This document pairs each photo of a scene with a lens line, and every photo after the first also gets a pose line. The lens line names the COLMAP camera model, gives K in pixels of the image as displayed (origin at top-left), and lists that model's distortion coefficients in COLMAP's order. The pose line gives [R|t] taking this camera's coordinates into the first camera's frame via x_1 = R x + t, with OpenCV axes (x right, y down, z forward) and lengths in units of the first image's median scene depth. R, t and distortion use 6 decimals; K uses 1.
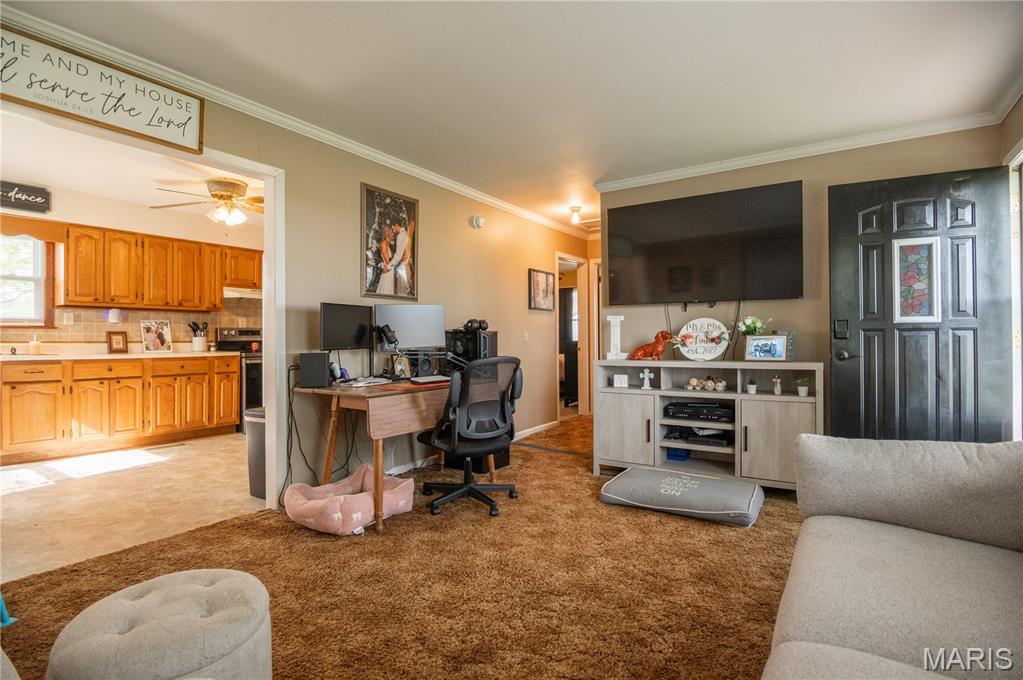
lens RADIAL K [[518.4, 0, 510.1], [0, 518.4, 337.1], [0, 0, 1]] dist [-0.006560, -0.001978]
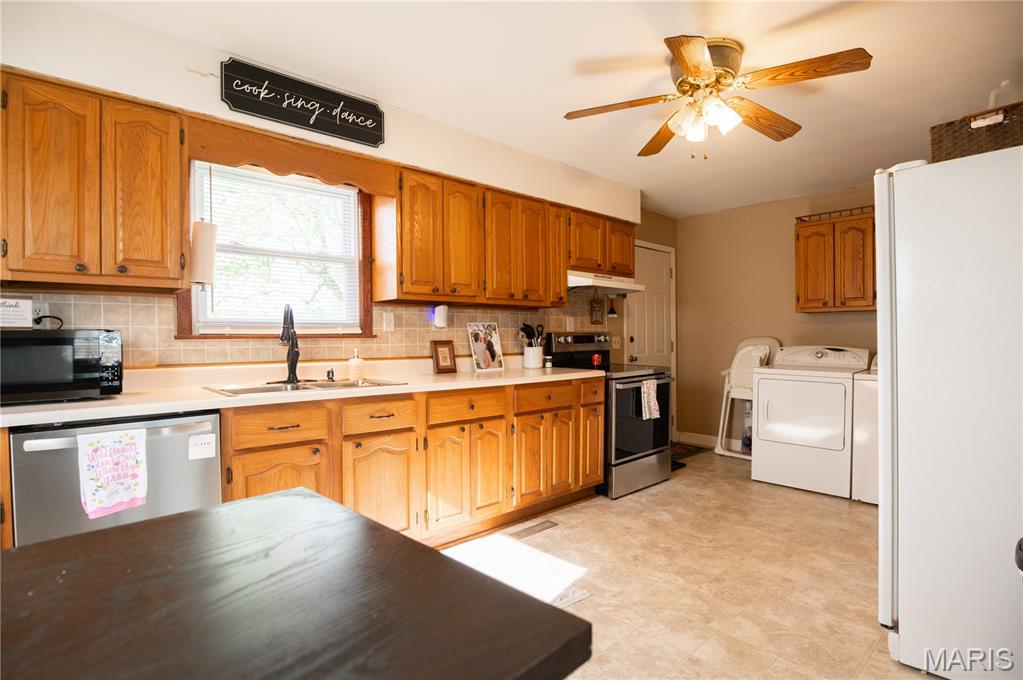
lens RADIAL K [[518.4, 0, 511.0], [0, 518.4, 341.9], [0, 0, 1]] dist [-0.006560, -0.001978]
pose [[0.979124, -0.003747, -0.203230, -0.555254], [0.006503, 0.999896, 0.012894, -0.017285], [0.203161, -0.013946, 0.979046, 0.386823]]
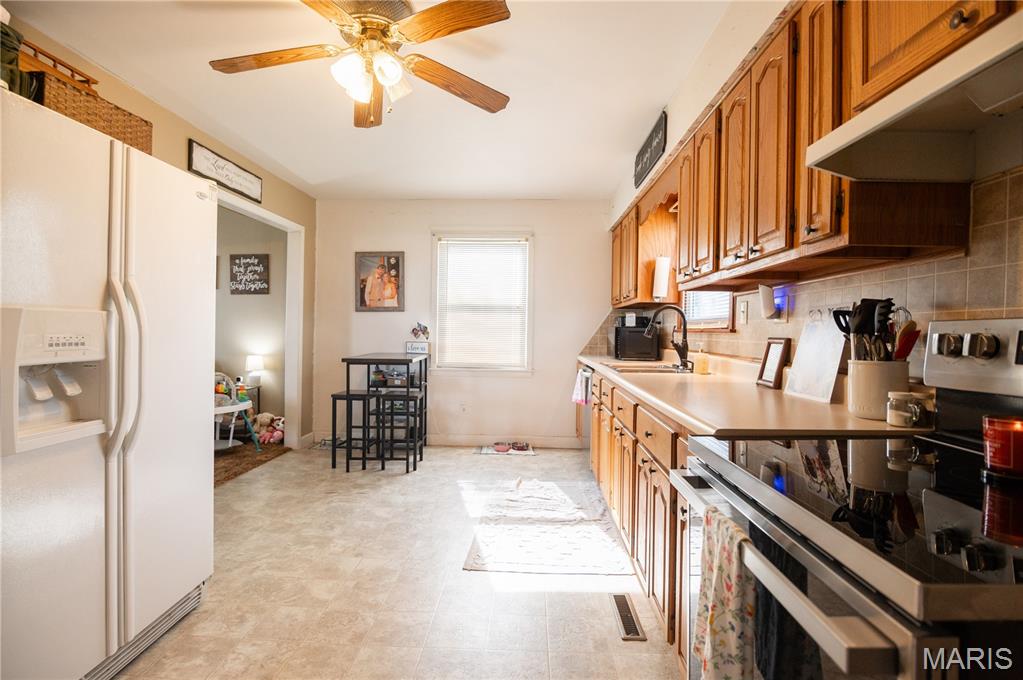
lens RADIAL K [[518.4, 0, 511.6], [0, 518.4, 335.9], [0, 0, 1]] dist [-0.006560, -0.001978]
pose [[-0.844429, -0.006998, -0.535622, -0.346575], [-0.008225, 0.999966, -0.000098, -0.009978], [0.535605, 0.004322, -0.844458, 1.315156]]
